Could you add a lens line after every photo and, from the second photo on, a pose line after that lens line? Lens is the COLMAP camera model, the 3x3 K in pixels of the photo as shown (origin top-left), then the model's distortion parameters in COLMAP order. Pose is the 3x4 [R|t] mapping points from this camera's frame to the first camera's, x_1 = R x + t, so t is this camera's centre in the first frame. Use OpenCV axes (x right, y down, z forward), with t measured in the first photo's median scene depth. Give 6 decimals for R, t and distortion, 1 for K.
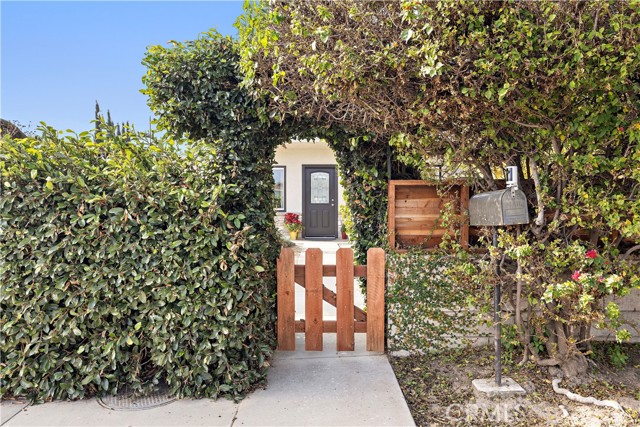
lens RADIAL K [[415.2, 0, 336.2], [0, 415.2, 213.5], [0, 0, 1]] dist [0.000959, 0.000284]
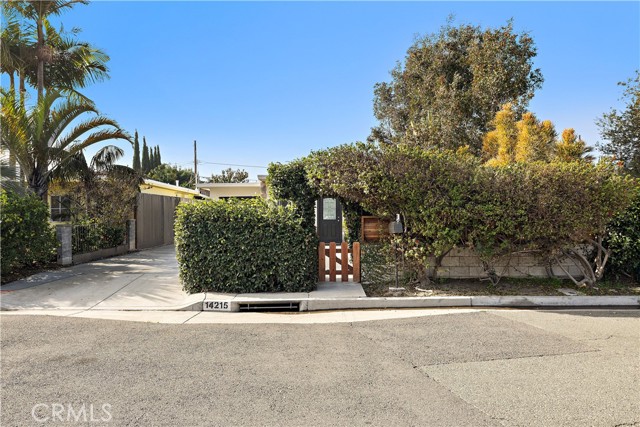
lens RADIAL K [[415.2, 0, 336.2], [0, 415.2, 213.5], [0, 0, 1]] dist [0.000959, 0.000284]
pose [[0.999933, -0.002344, -0.011352, -0.001072], [0.002042, 0.999647, -0.026475, -0.028464], [0.011410, 0.026450, 0.999585, -1.659795]]
